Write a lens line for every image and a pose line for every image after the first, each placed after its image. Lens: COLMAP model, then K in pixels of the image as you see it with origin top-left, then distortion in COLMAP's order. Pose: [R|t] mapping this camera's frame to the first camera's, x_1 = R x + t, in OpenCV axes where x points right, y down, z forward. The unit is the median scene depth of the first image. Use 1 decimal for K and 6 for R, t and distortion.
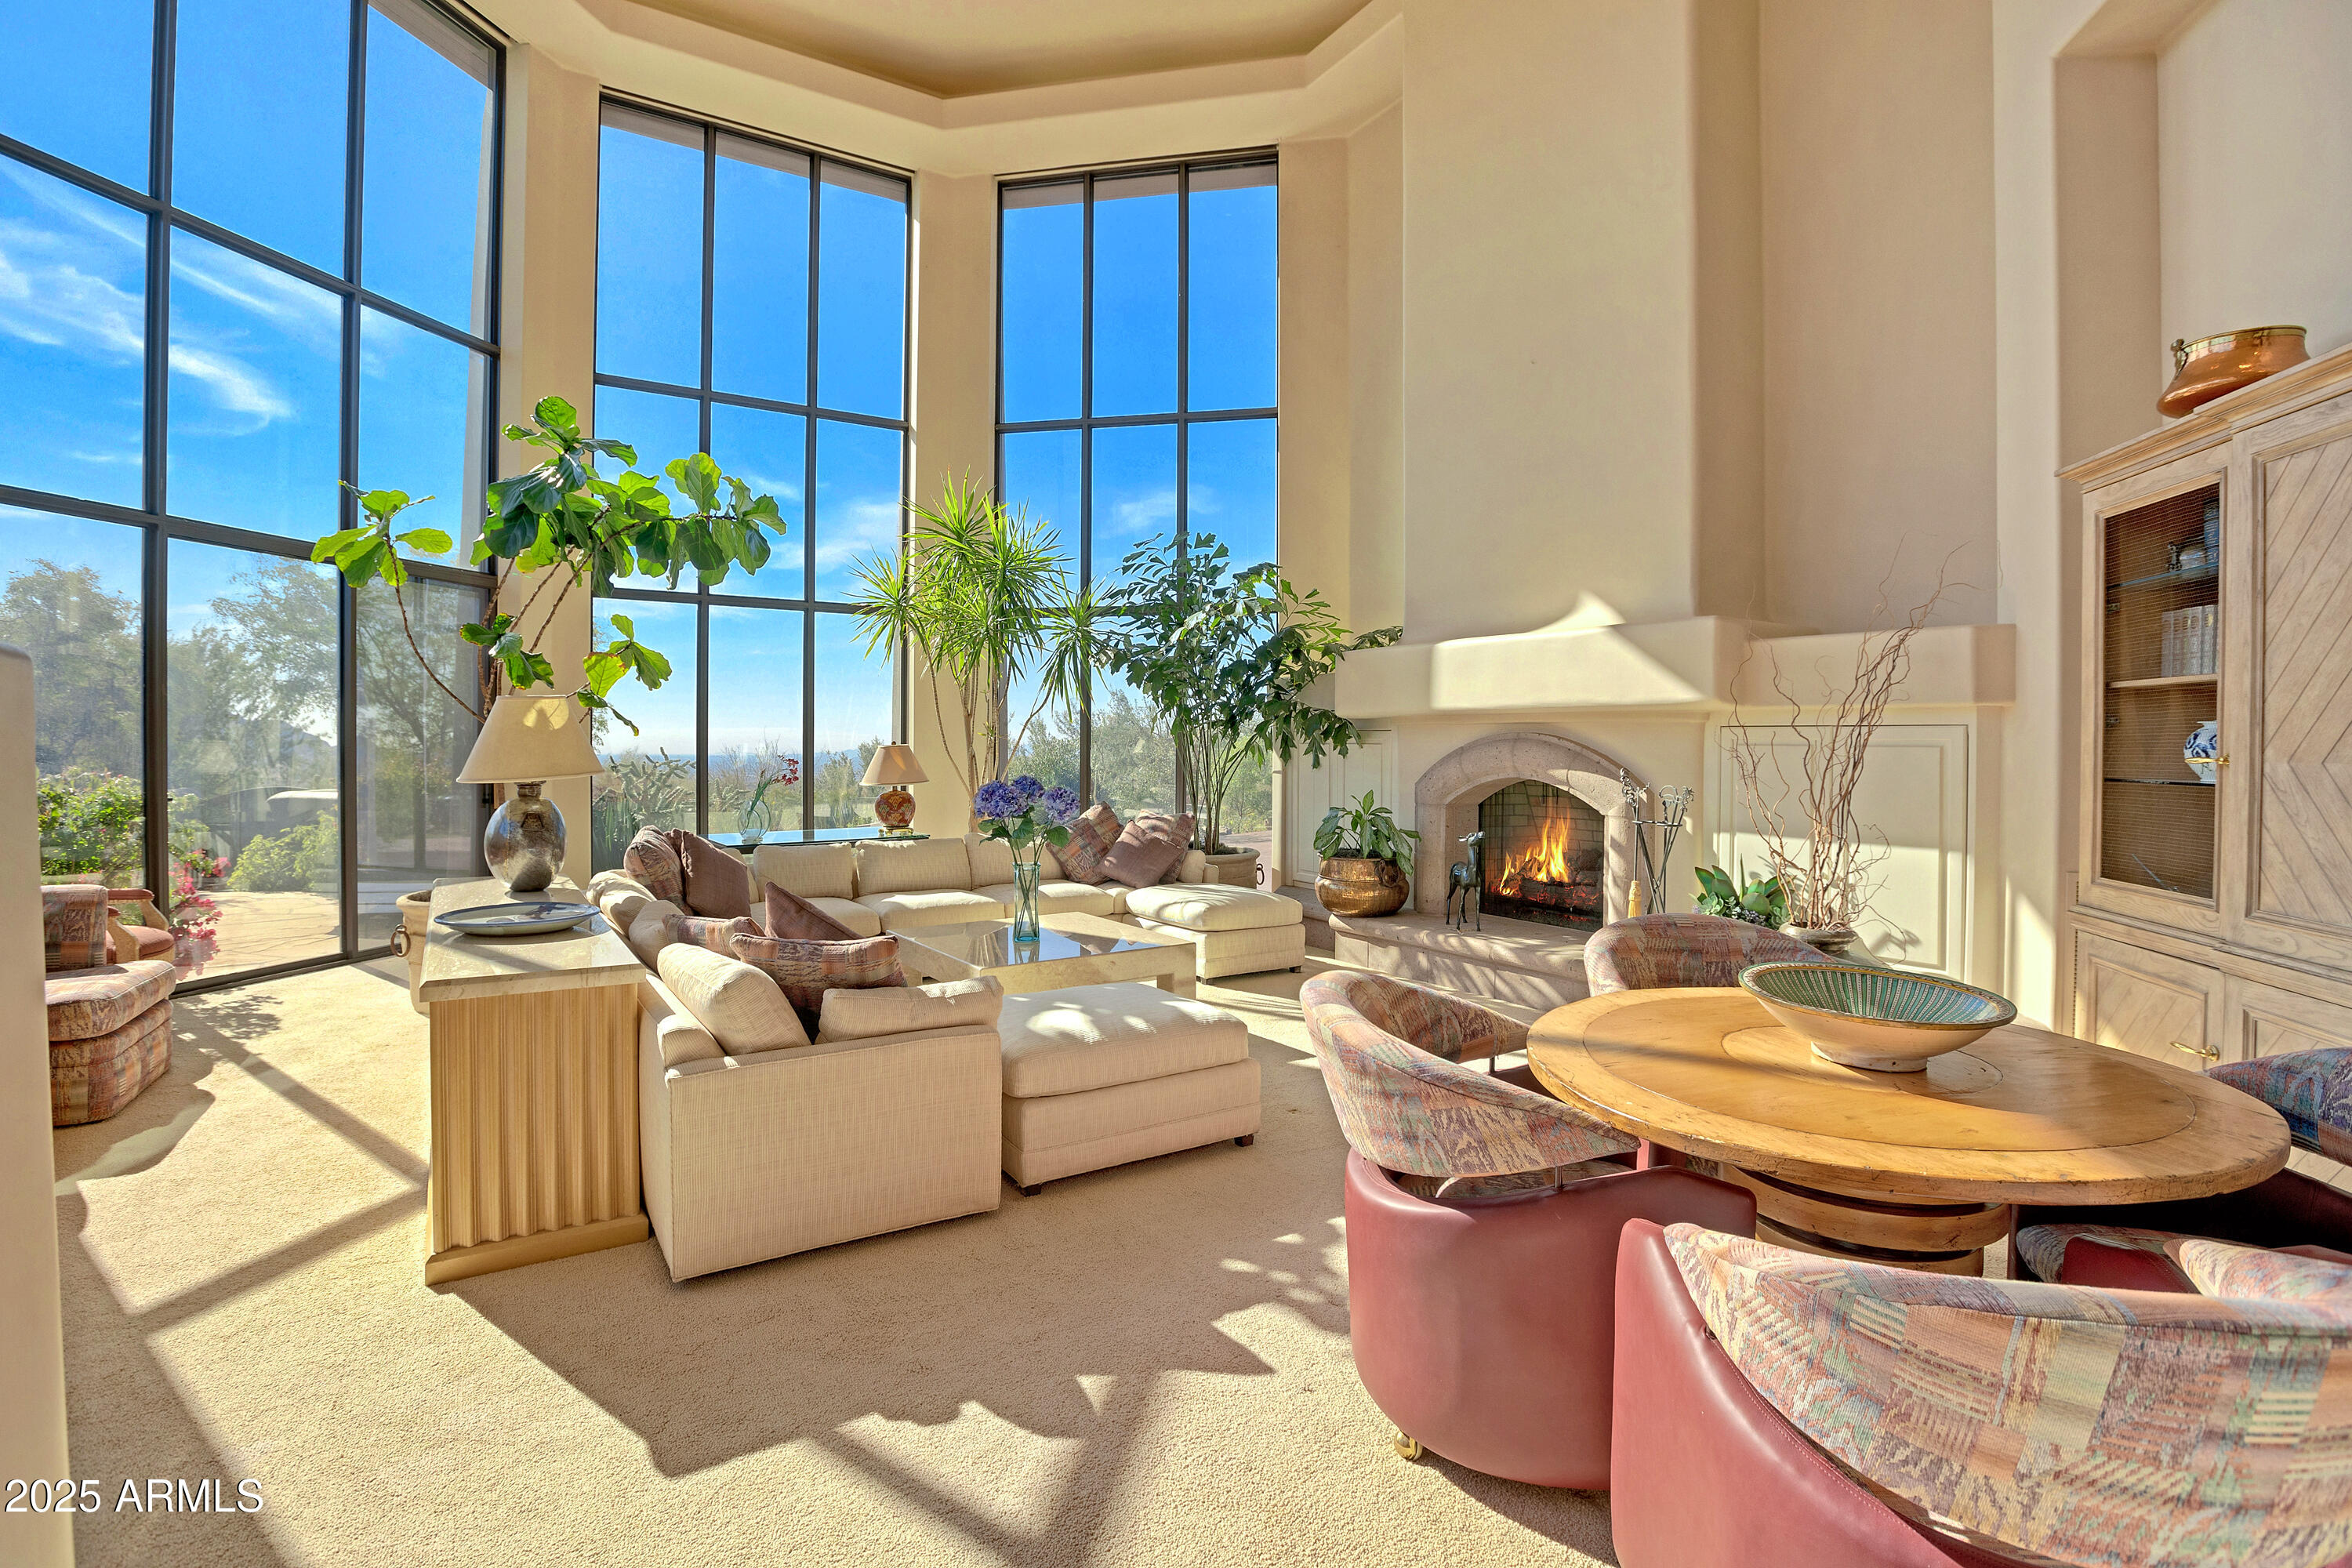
lens RADIAL K [[1101.3, 0, 1165.5], [0, 1101.3, 753.1], [0, 0, 1]] dist [-0.023538, 0.000567]
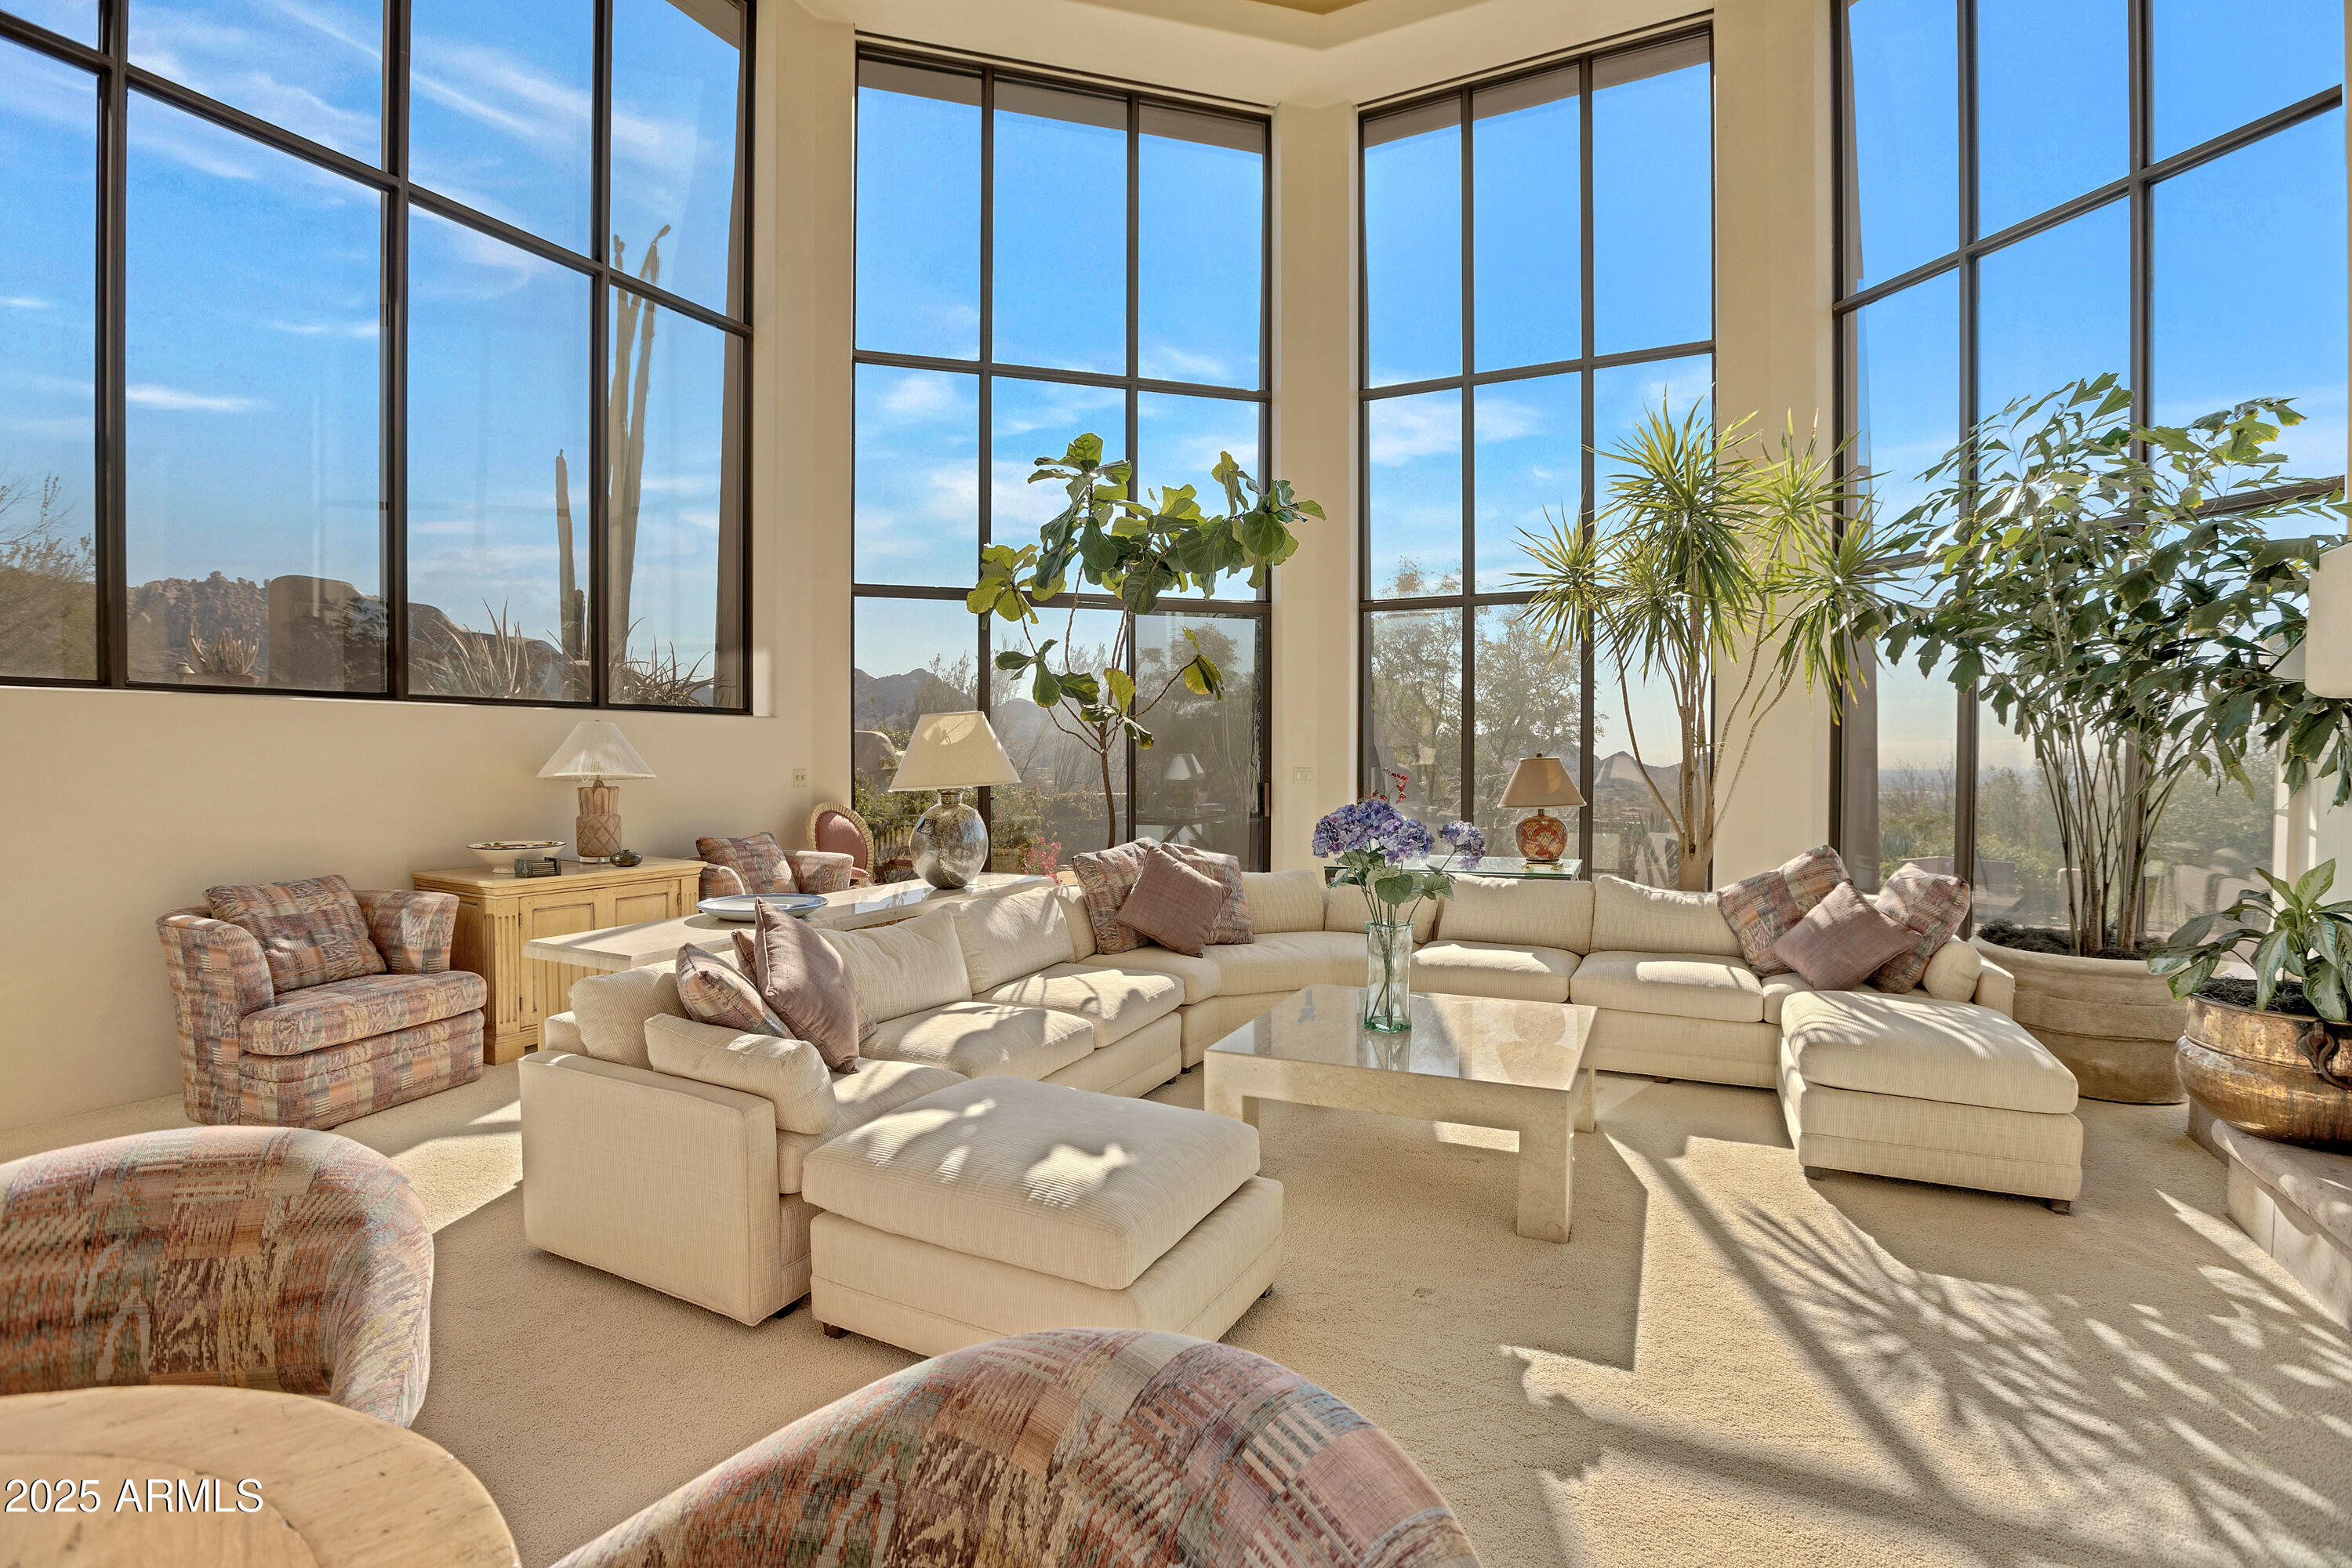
lens RADIAL K [[1101.3, 0, 1165.5], [0, 1101.3, 753.1], [0, 0, 1]] dist [-0.023538, 0.000567]
pose [[0.514920, -0.006574, -0.857213, 0.375920], [-0.006111, 0.999917, -0.011339, 0.000500], [0.857217, 0.011077, 0.514837, 0.464788]]
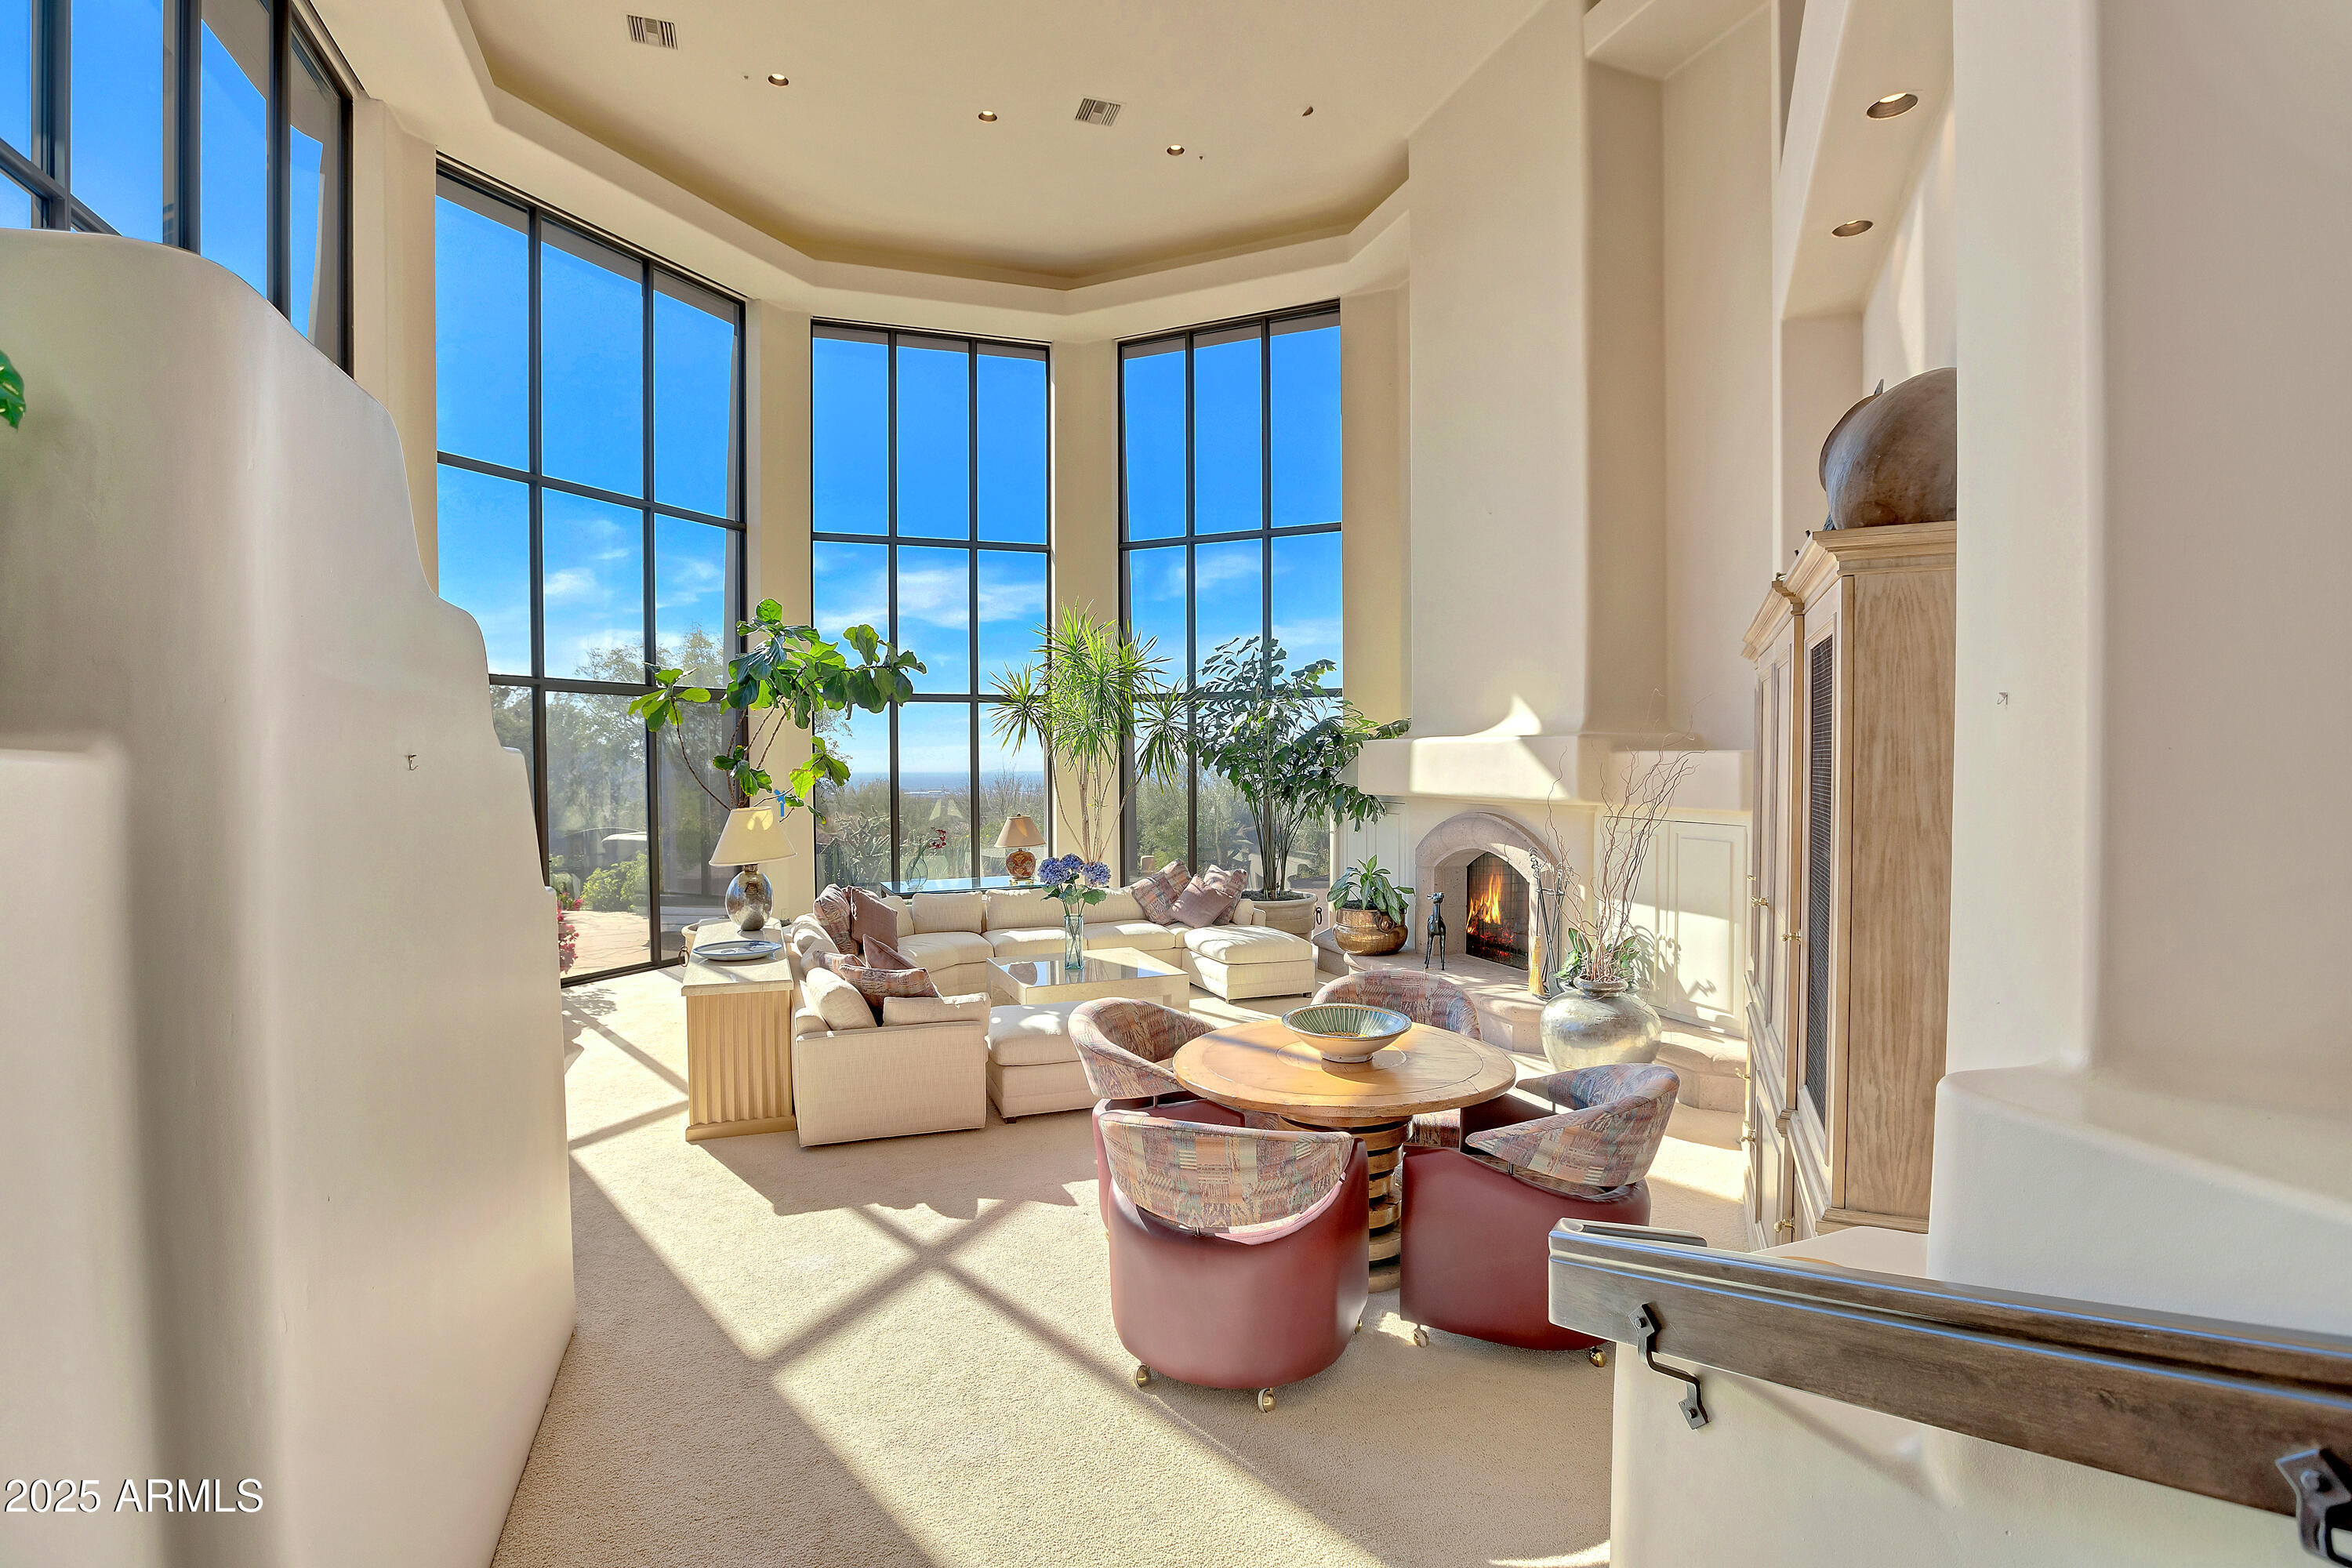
lens RADIAL K [[1105.8, 0, 1160.0], [0, 1105.8, 782.9], [0, 0, 1]] dist [-0.038855, 0.016932]
pose [[0.976811, -0.007980, -0.213952, 0.260420], [0.010210, 0.999904, 0.009320, -0.073709], [0.213858, -0.011289, 0.976800, -0.331321]]
